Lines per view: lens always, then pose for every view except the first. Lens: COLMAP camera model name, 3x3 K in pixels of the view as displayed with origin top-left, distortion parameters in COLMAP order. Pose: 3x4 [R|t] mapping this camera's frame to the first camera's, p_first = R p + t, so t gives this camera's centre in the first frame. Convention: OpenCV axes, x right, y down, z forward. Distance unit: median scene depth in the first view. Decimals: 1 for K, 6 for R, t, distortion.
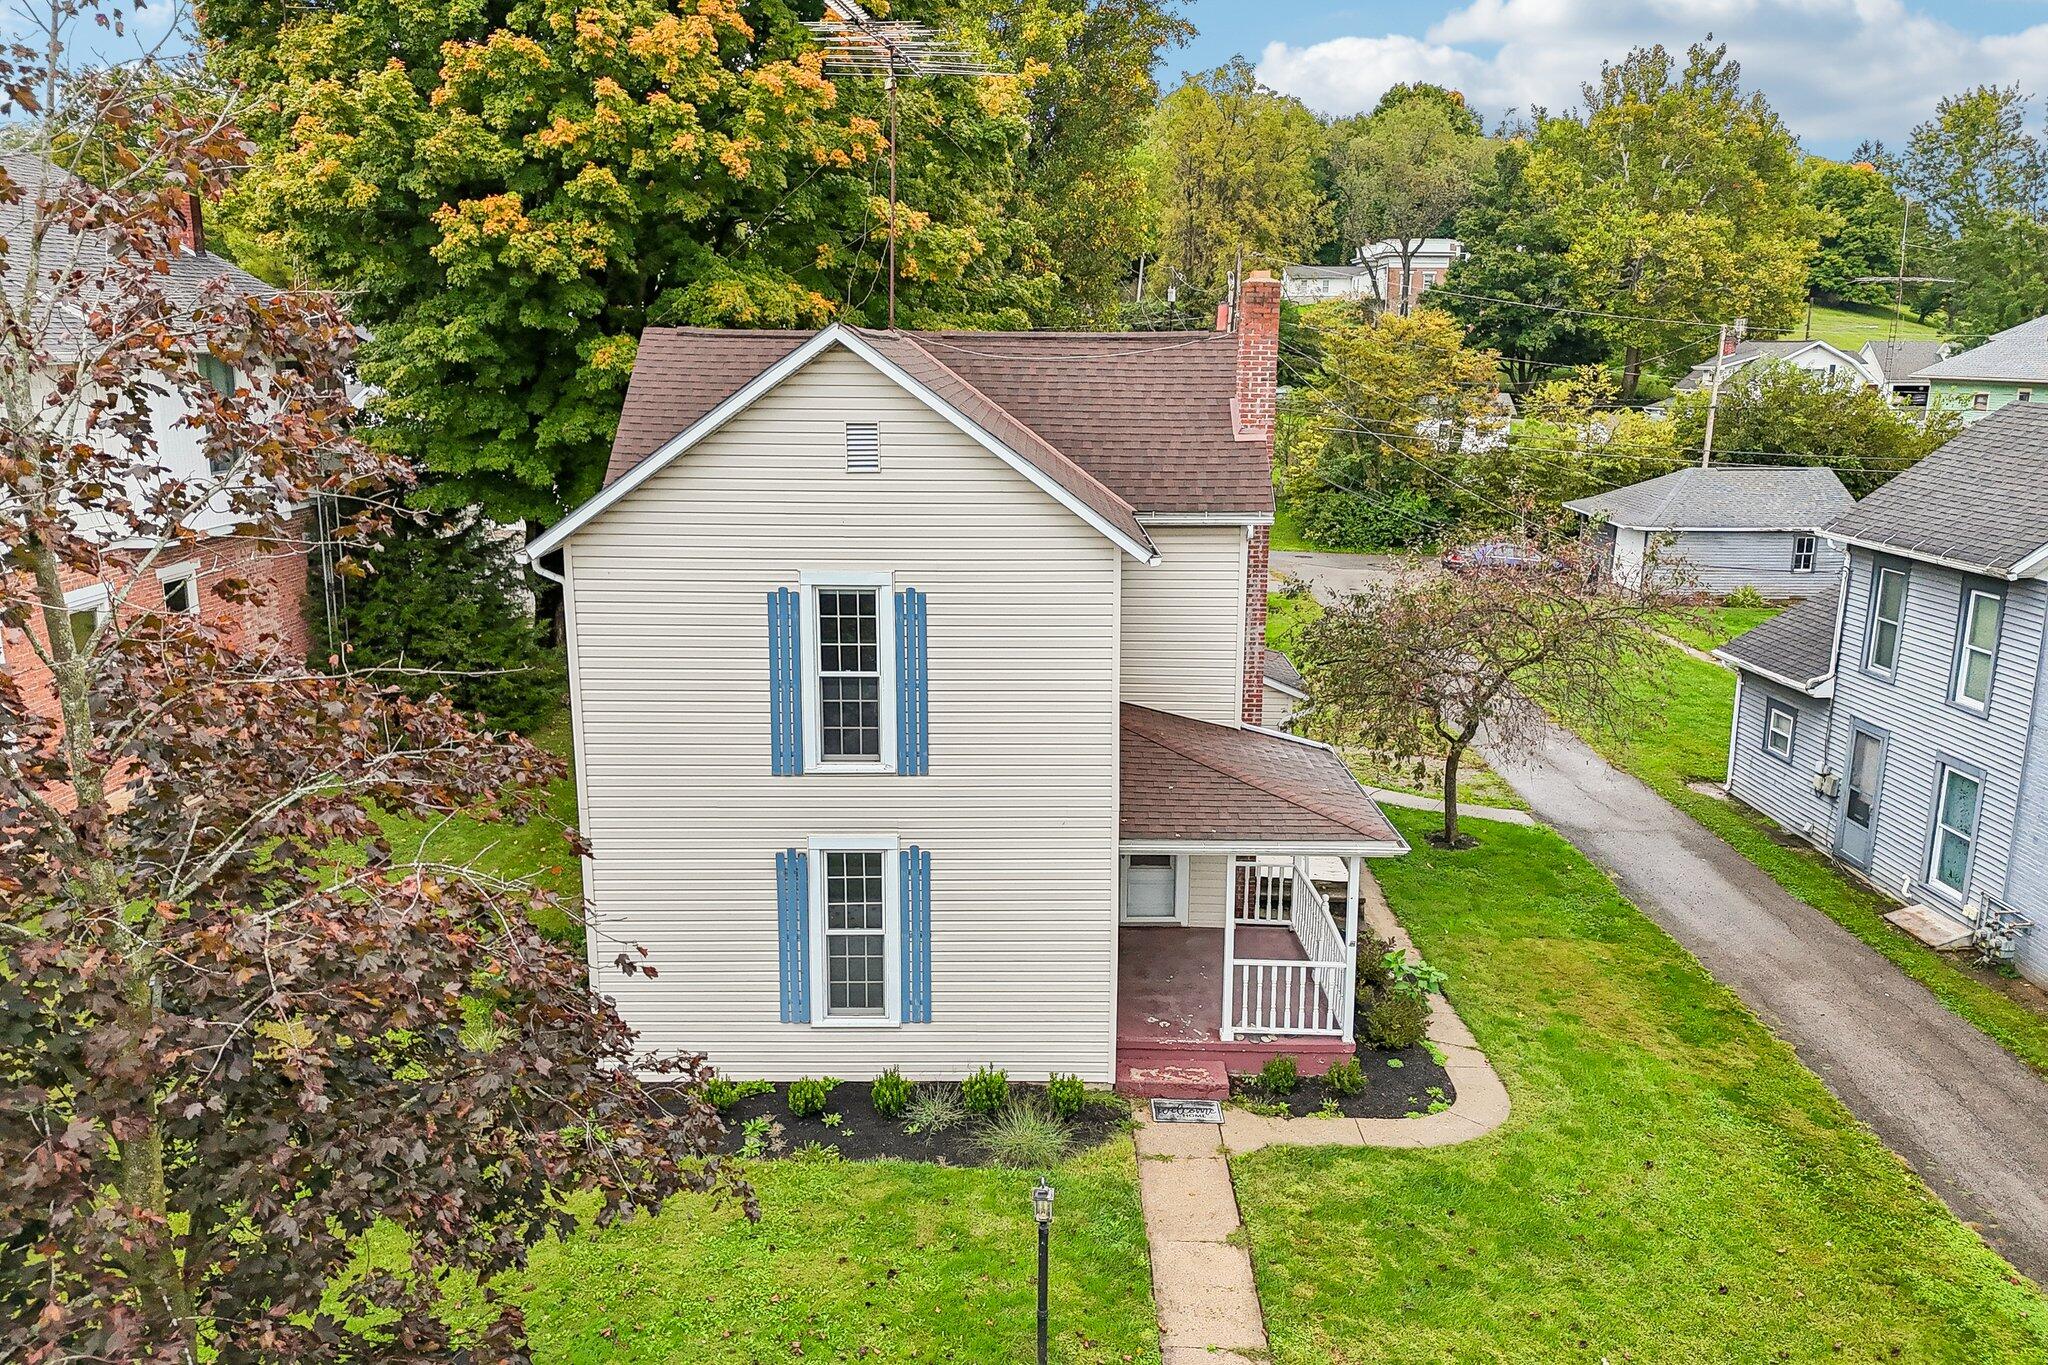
lens RADIAL K [[1503.1, 0, 1024.0], [0, 1503.1, 682.5], [0, 0, 1]] dist [0.088325, -0.098360]
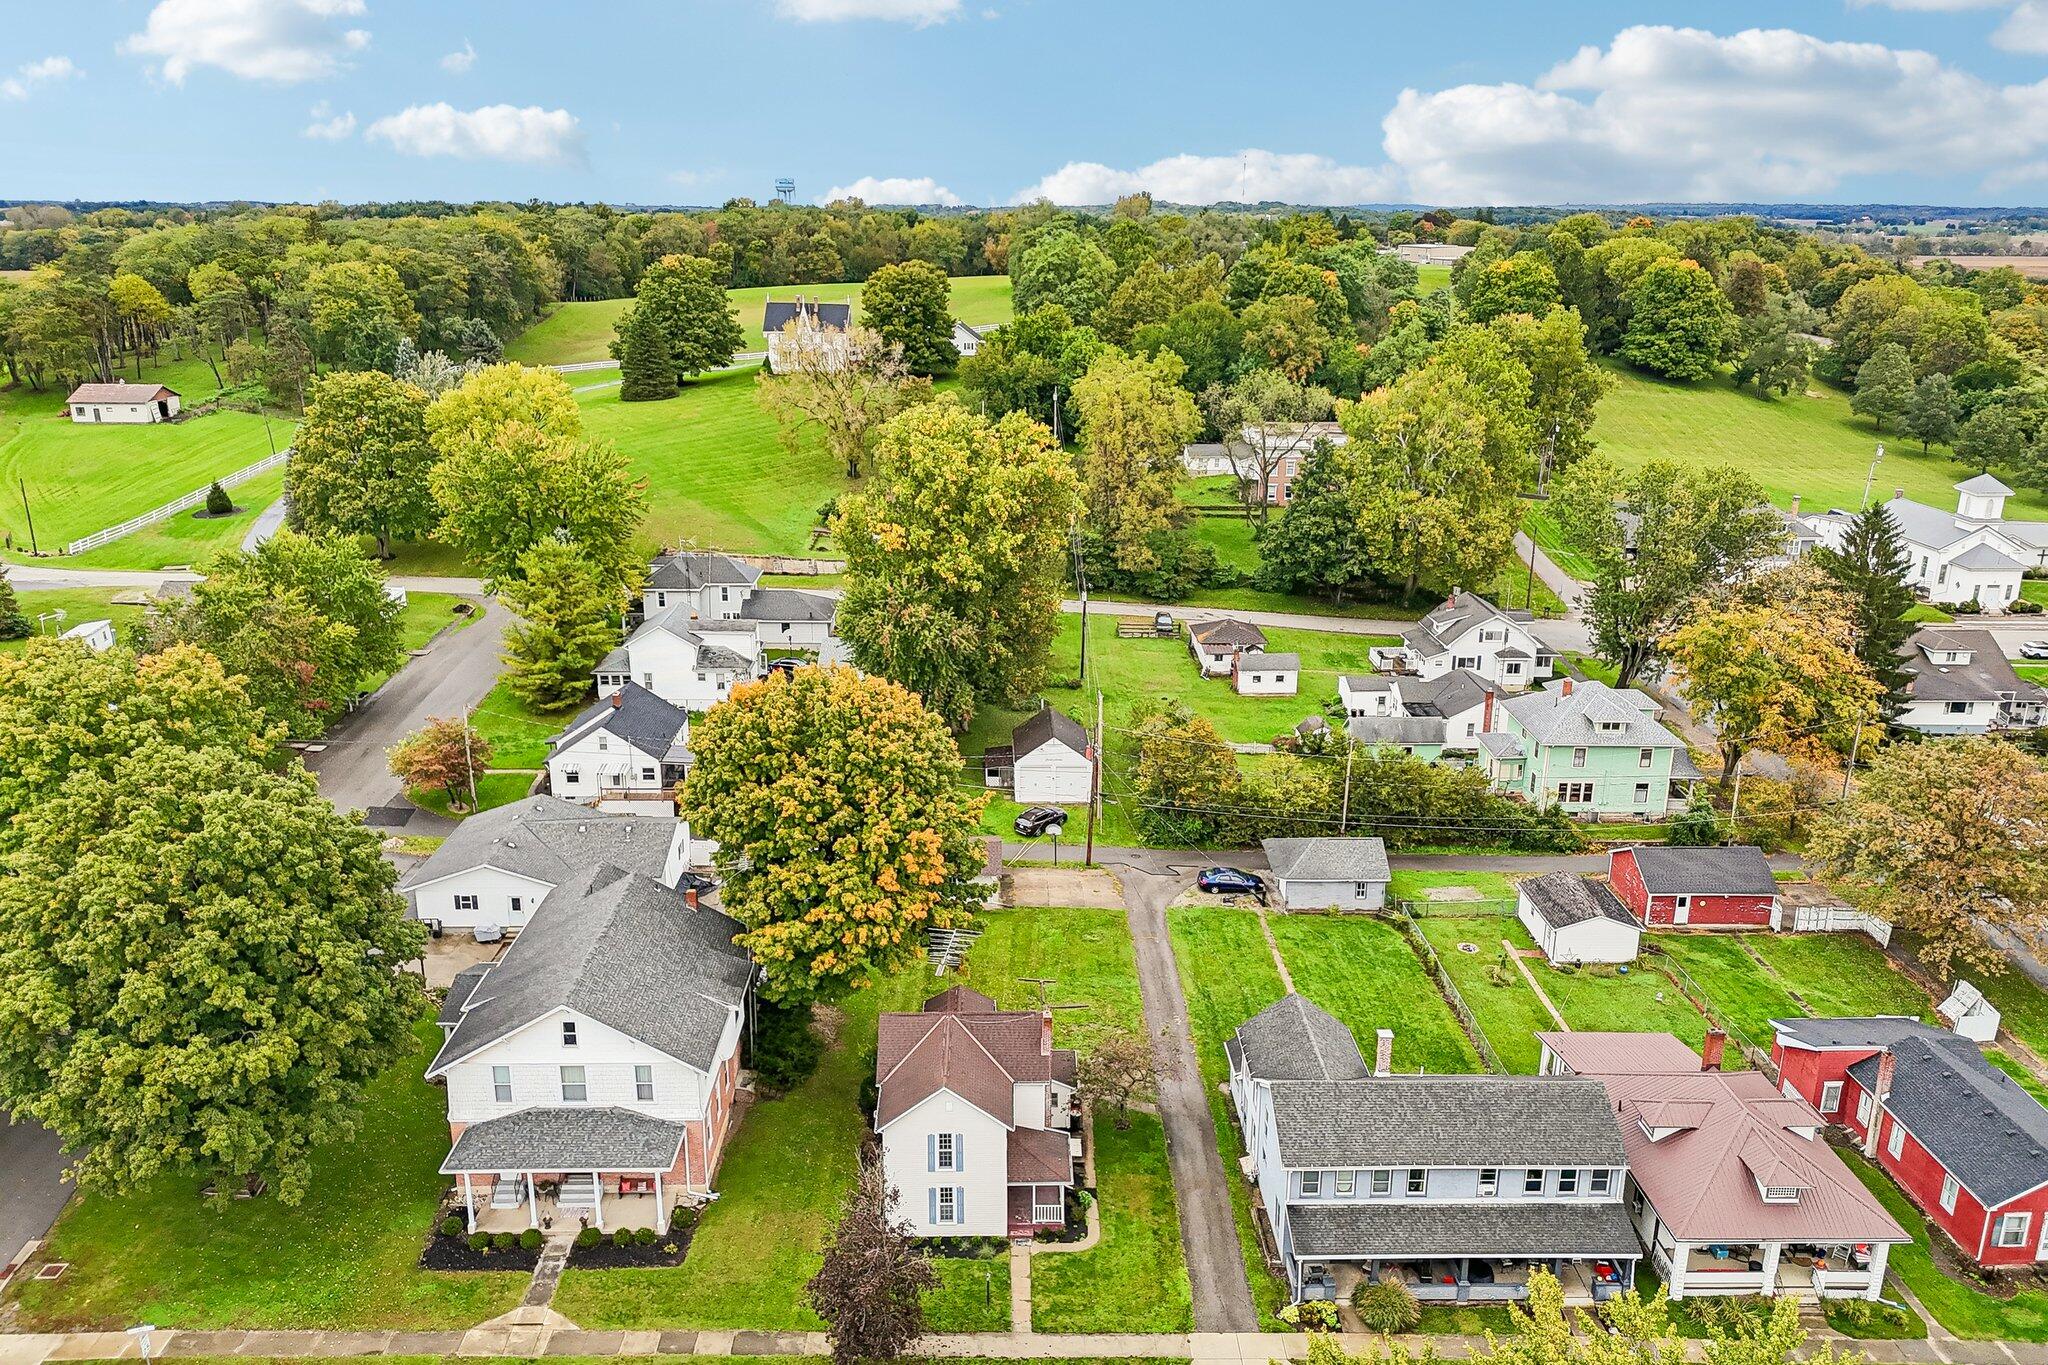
lens RADIAL K [[1500.5, 0, 1021.1], [0, 1500.5, 670.0], [0, 0, 1]] dist [0.109652, -0.192173]
pose [[0.999876, -0.006391, 0.014387, 0.049126], [0.005312, 0.997260, 0.073779, -1.659504], [-0.014819, -0.073694, 0.997171, -3.190015]]
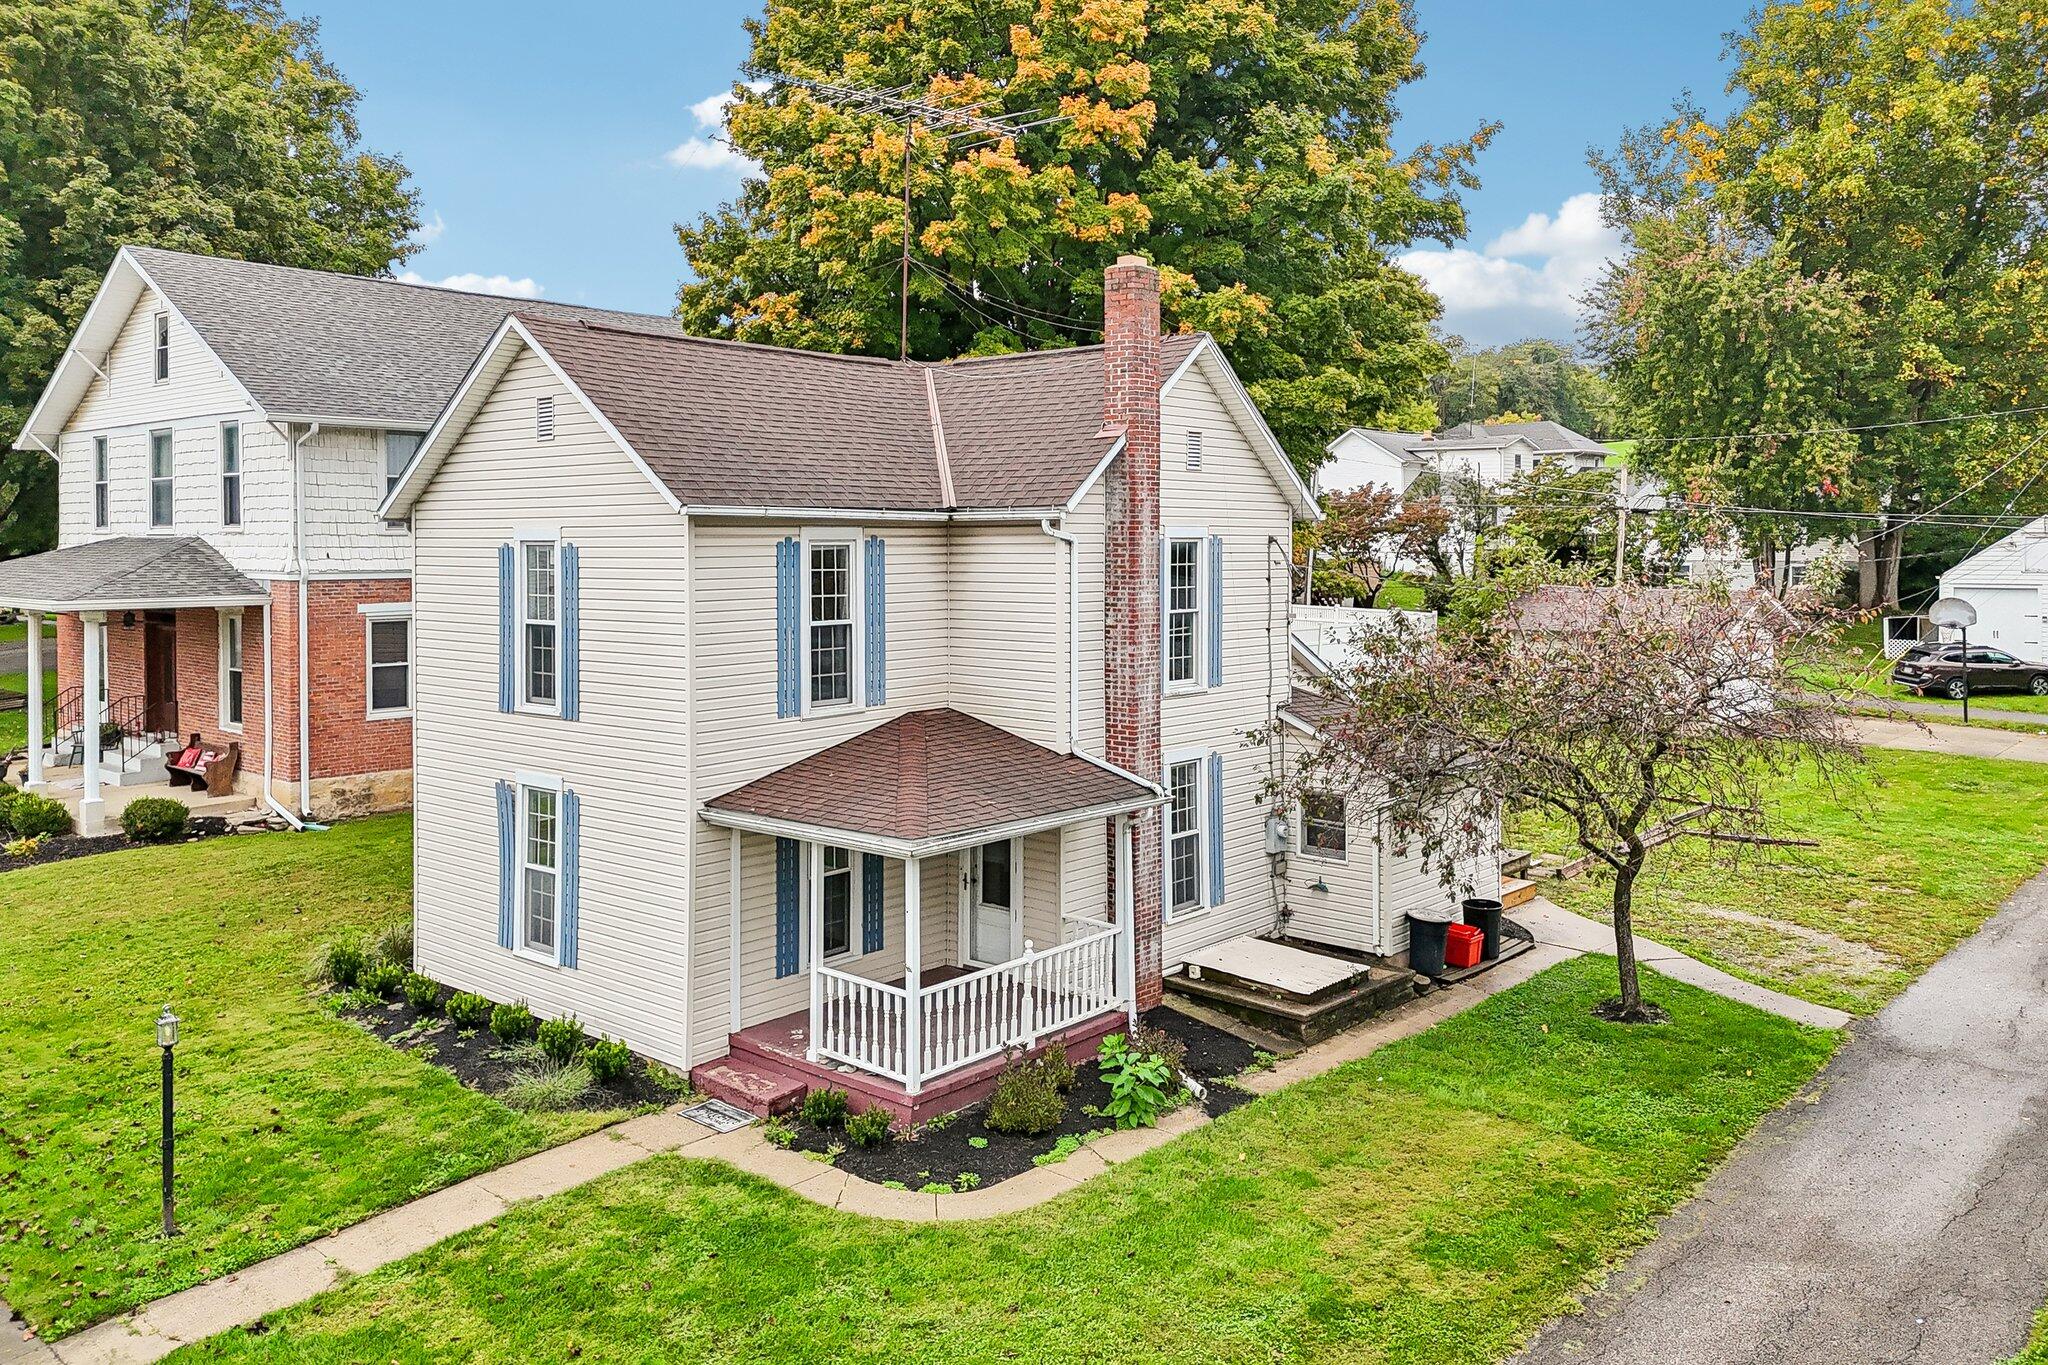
lens RADIAL K [[1546.5, 0, 1021.0], [0, 1546.5, 567.7], [0, 0, 1]] dist [0.036604, -0.000476]
pose [[0.750502, 0.002441, -0.660864, 0.859997], [-0.133672, 0.979884, -0.148184, 0.072706], [0.647208, 0.199551, 0.735732, 0.356943]]
